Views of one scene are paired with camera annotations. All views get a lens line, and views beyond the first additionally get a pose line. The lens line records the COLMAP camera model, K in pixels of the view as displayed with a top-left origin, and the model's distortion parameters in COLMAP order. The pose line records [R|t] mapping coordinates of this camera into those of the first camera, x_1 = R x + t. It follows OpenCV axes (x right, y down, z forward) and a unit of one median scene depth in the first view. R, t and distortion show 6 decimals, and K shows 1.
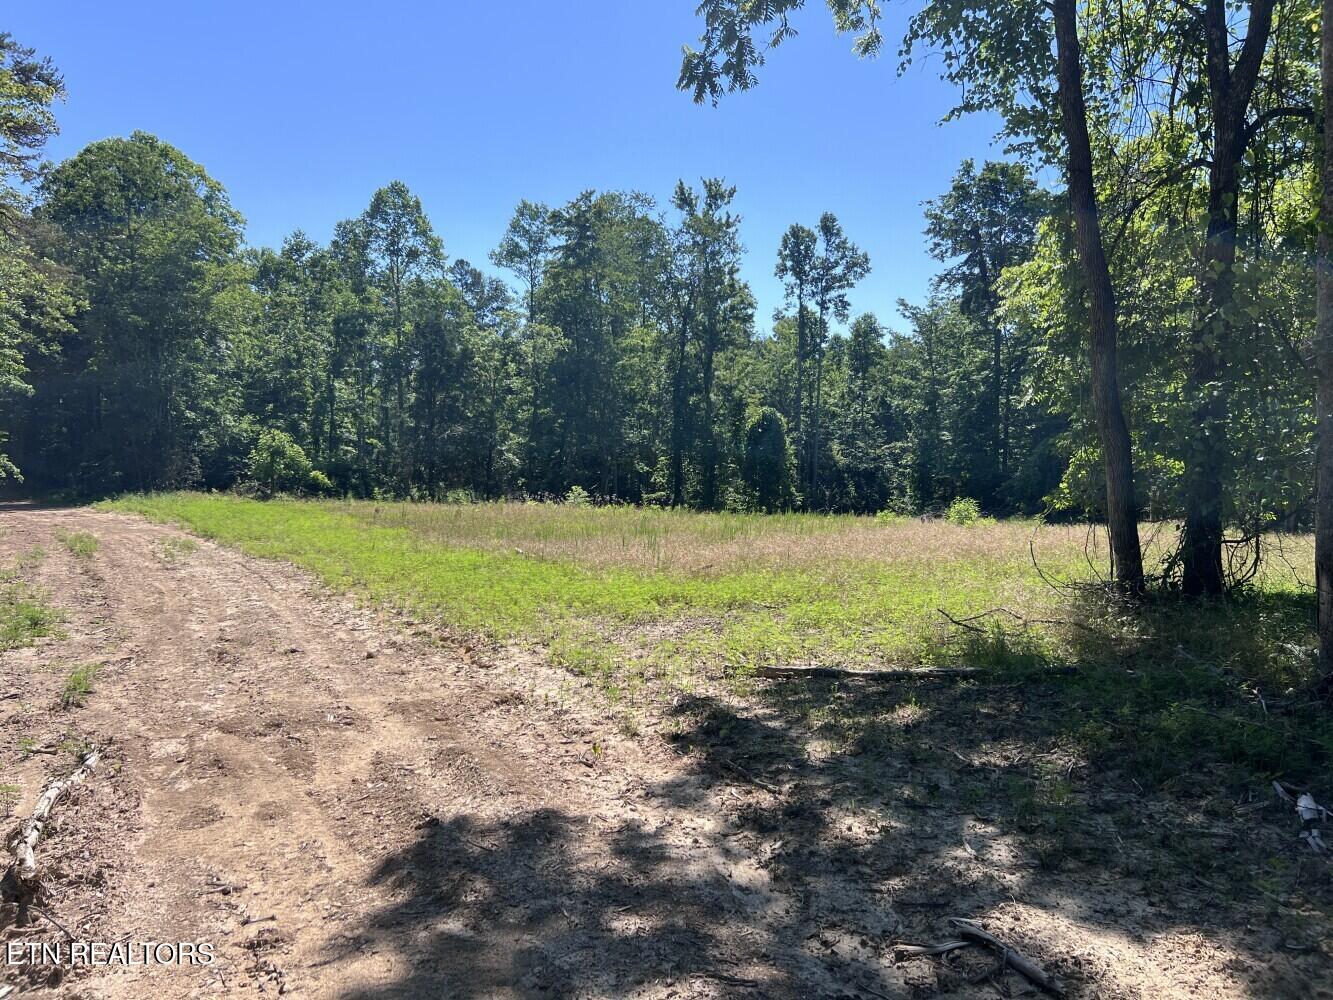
lens RADIAL K [[1018.3, 0, 661.5], [0, 1018.3, 493.5], [0, 0, 1]] dist [0.060430, -0.058033]
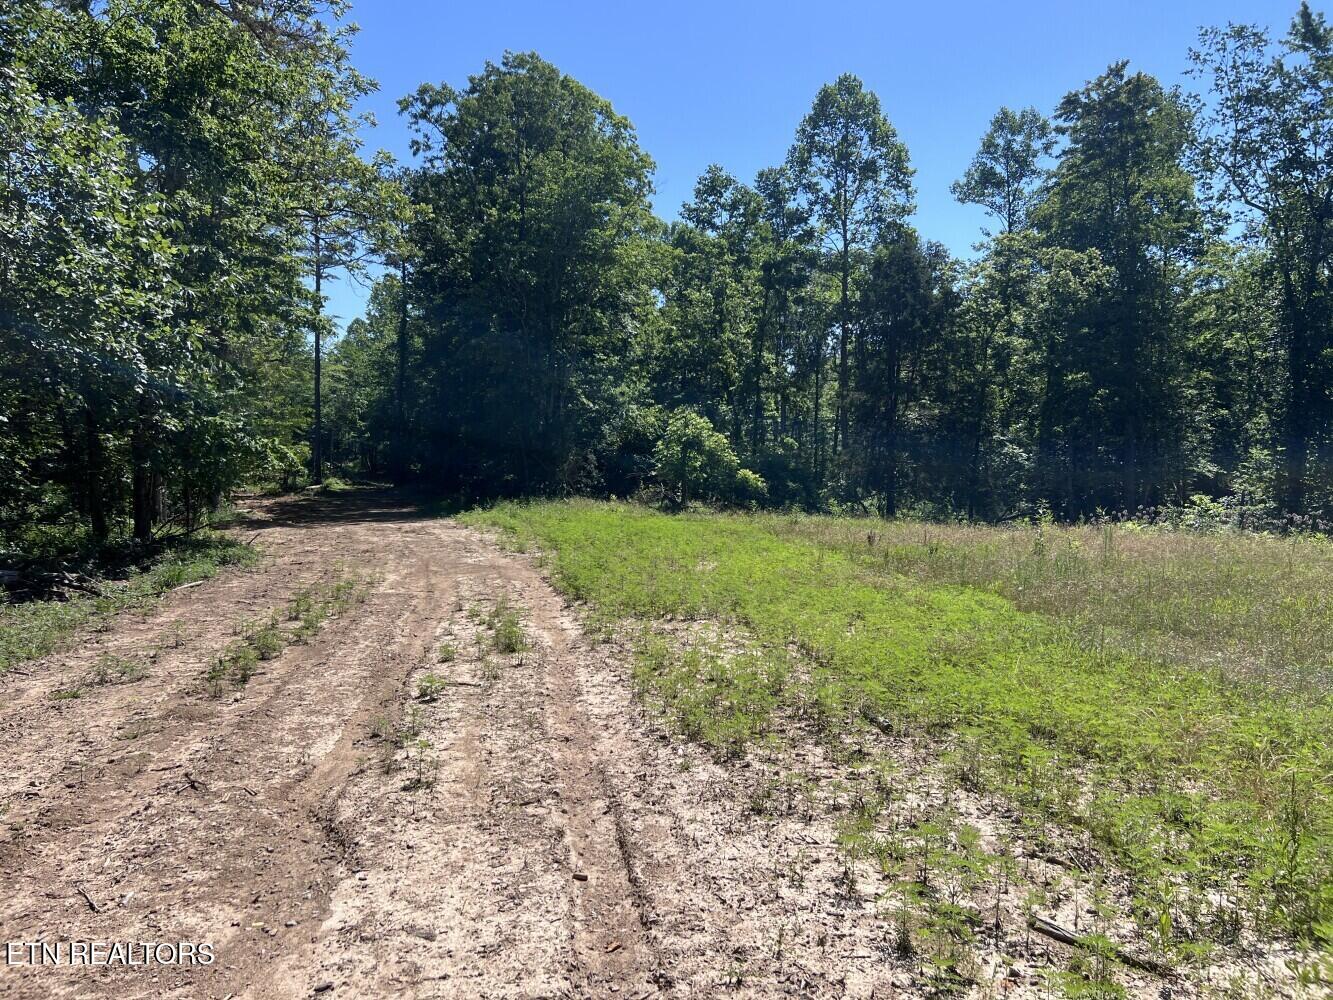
lens RADIAL K [[1018.3, 0, 661.5], [0, 1018.3, 493.5], [0, 0, 1]] dist [0.060430, -0.058033]
pose [[0.929448, 0.006717, -0.368891, -0.100720], [-0.010037, 0.999925, -0.007080, -0.000790], [0.368816, 0.010283, 0.929446, 0.255530]]
